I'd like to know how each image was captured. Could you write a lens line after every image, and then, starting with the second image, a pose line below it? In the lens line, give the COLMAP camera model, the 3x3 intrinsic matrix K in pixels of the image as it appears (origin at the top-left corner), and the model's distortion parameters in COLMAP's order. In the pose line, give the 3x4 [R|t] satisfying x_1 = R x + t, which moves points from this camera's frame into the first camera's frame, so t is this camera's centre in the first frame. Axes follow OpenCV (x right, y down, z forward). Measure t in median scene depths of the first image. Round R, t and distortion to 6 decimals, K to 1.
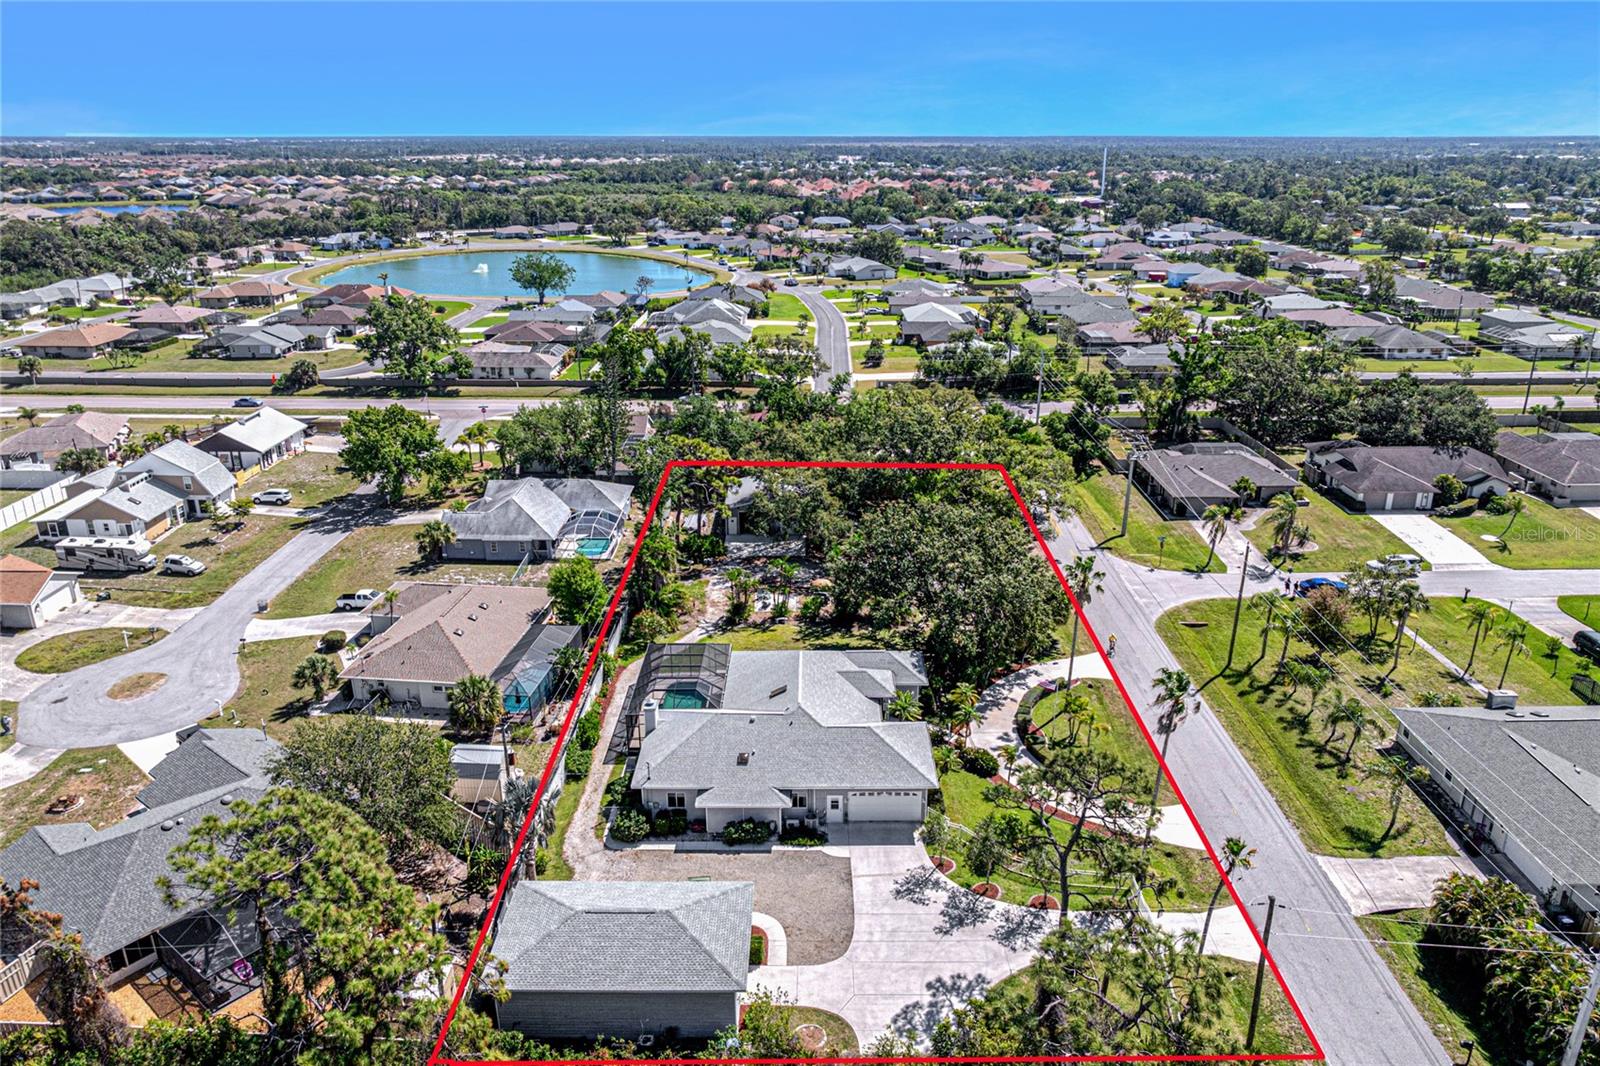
lens RADIAL K [[1130.9, 0, 806.8], [0, 1130.9, 529.1], [0, 0, 1]] dist [-0.025486, -0.026848]
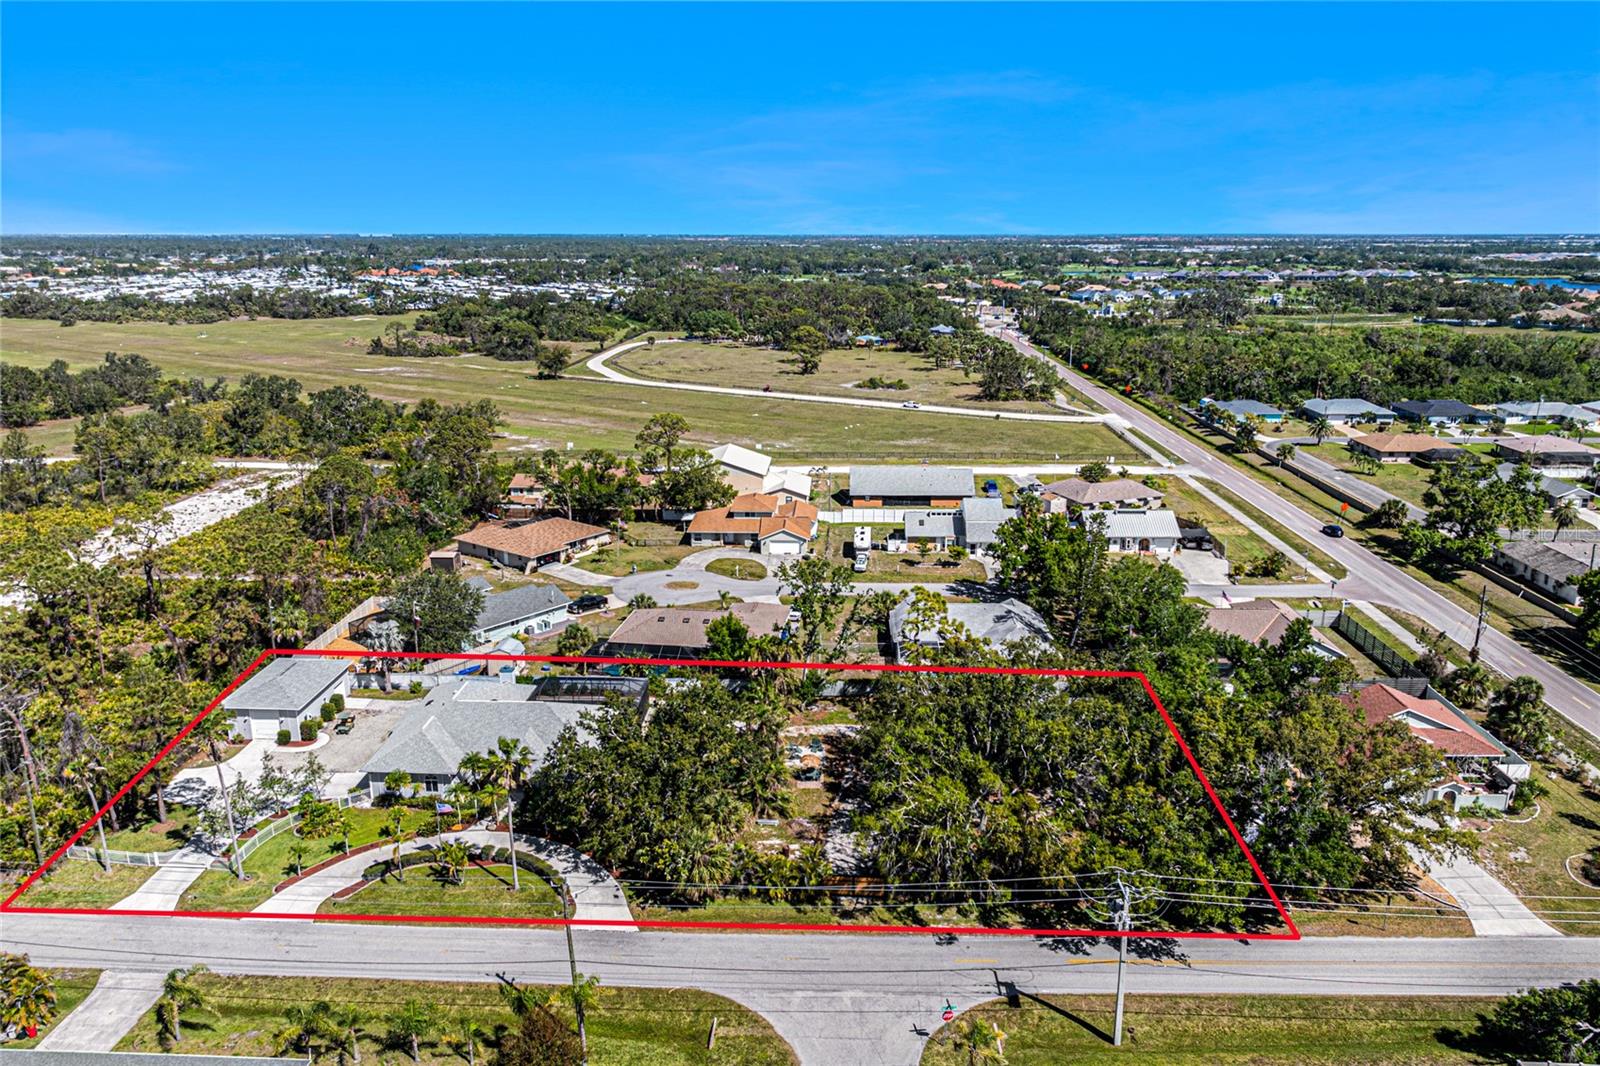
lens RADIAL K [[1130.9, 0, 806.8], [0, 1130.9, 529.1], [0, 0, 1]] dist [-0.025486, -0.026848]
pose [[-0.014765, 0.258939, -0.965781, 1.049452], [-0.336532, 0.908248, 0.248659, -0.434758], [0.941556, 0.328687, 0.073731, 1.026430]]
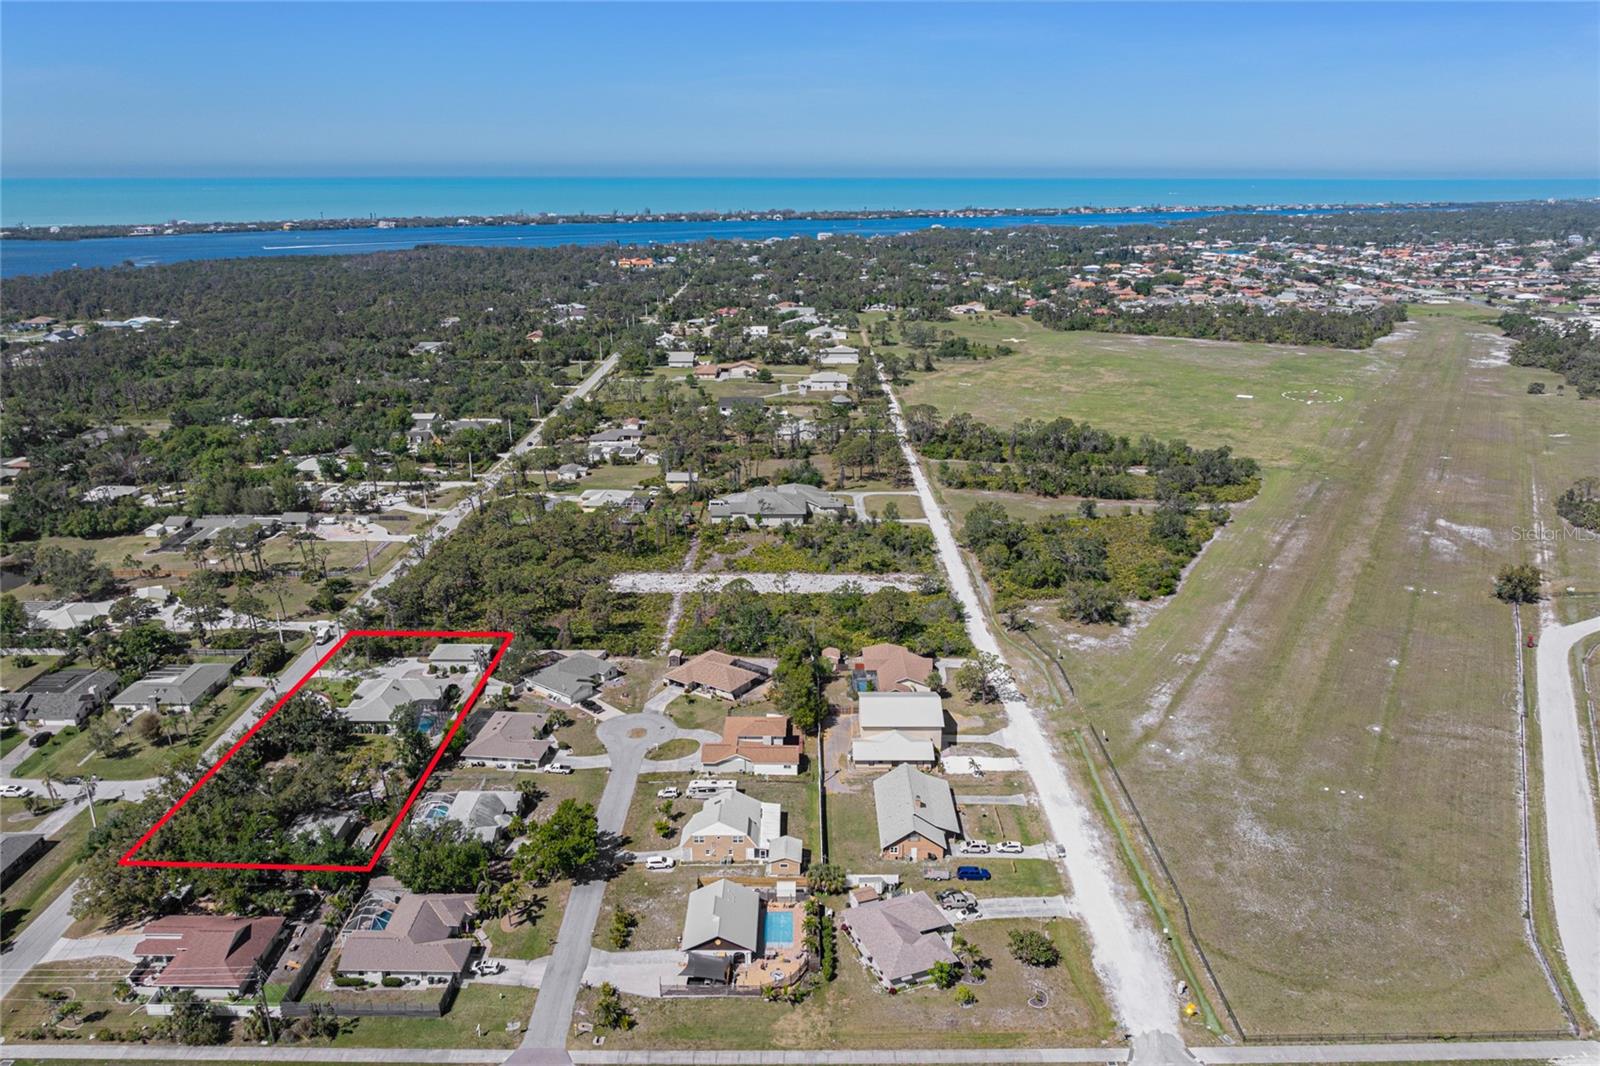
lens RADIAL K [[1130.9, 0, 806.8], [0, 1130.9, 529.1], [0, 0, 1]] dist [-0.025486, -0.026848]
pose [[-0.999874, 0.006450, -0.014494, -0.957612], [-0.003403, 0.805142, 0.593072, -1.761163], [0.015495, 0.593047, -0.805019, 2.803377]]
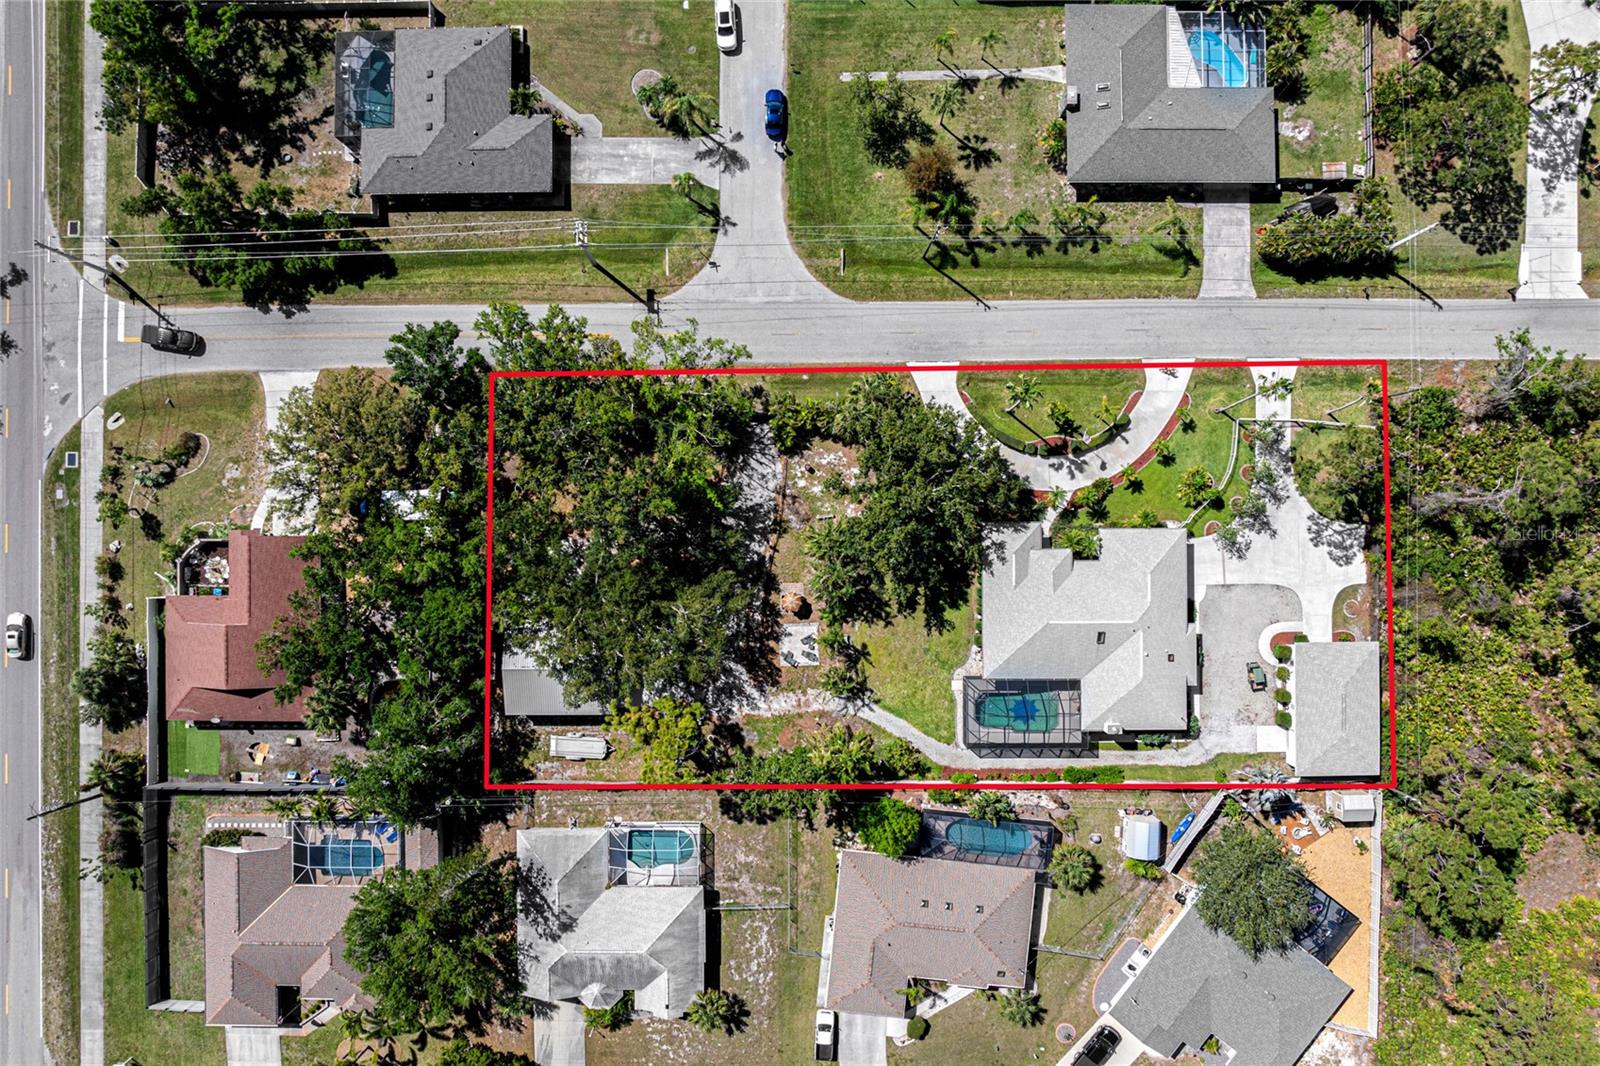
lens RADIAL K [[1130.9, 0, 806.8], [0, 1130.9, 529.1], [0, 0, 1]] dist [-0.025486, -0.026848]
pose [[-0.008200, -0.999762, 0.020233, 0.068127], [0.339597, 0.016247, 0.940431, -1.090507], [-0.940535, 0.014583, 0.339383, 0.753687]]
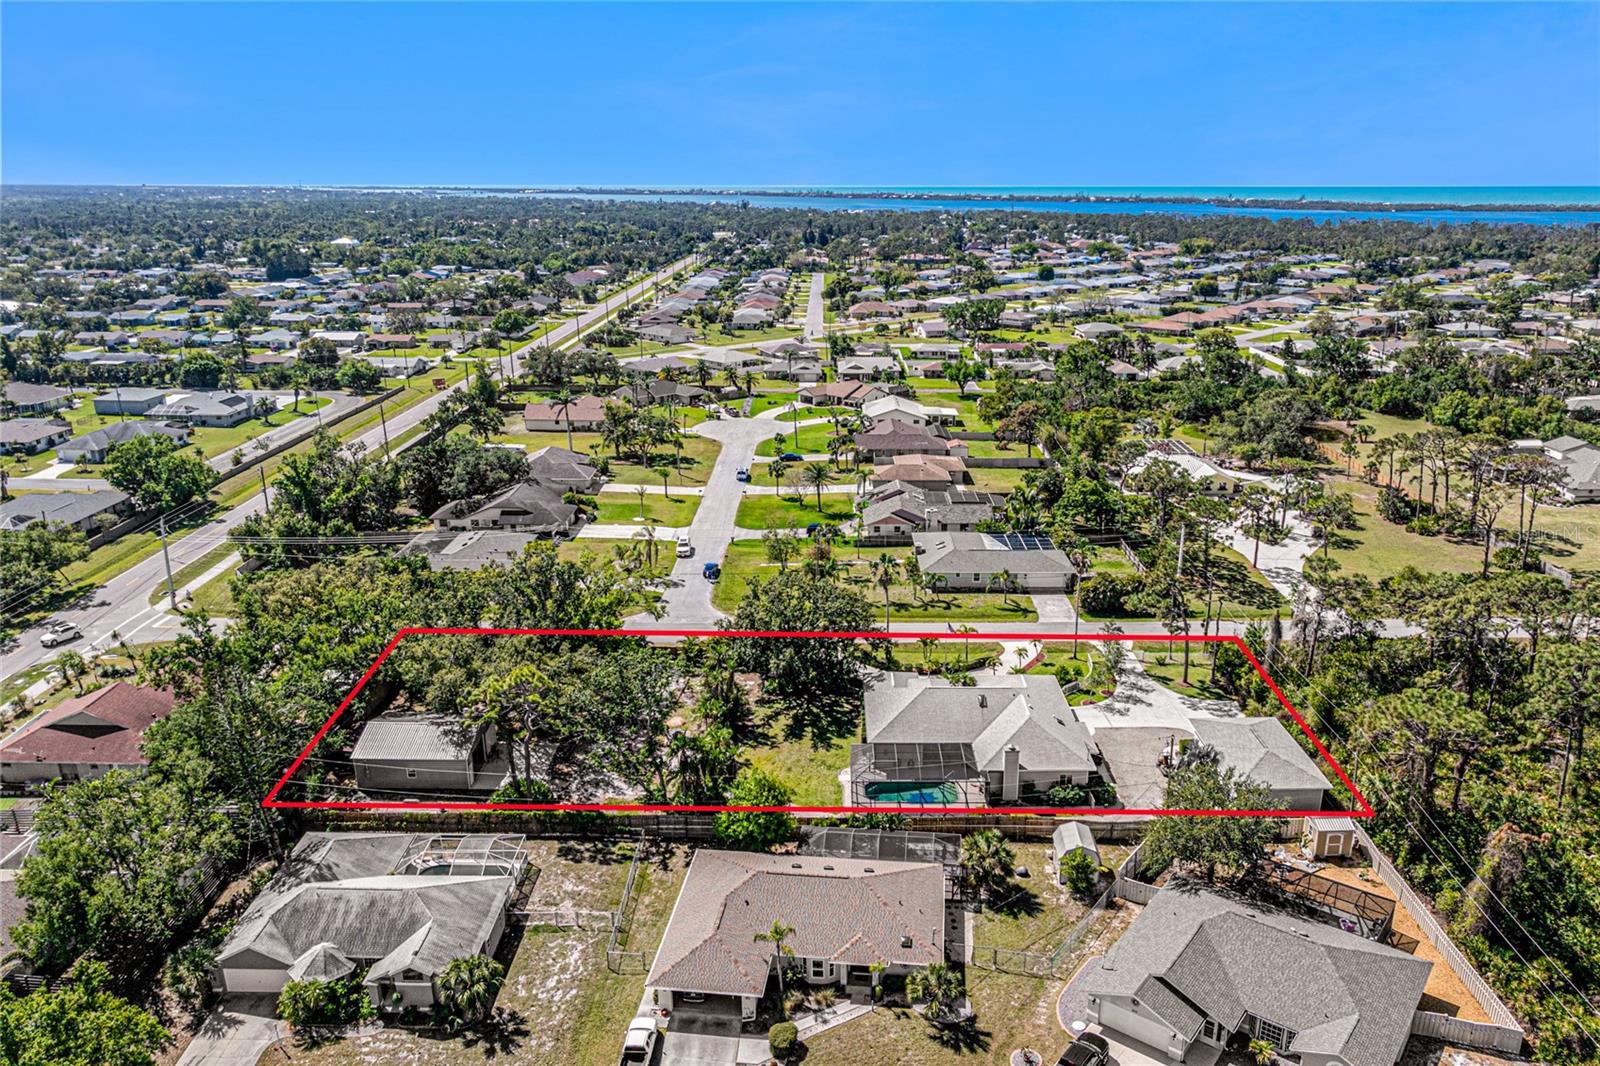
lens RADIAL K [[1130.9, 0, 806.8], [0, 1130.9, 529.1], [0, 0, 1]] dist [-0.025486, -0.026848]
pose [[0.013901, -0.285199, 0.958368, -1.097142], [0.331027, 0.905725, 0.264731, -0.405496], [-0.943519, 0.313566, 0.106999, 0.858065]]
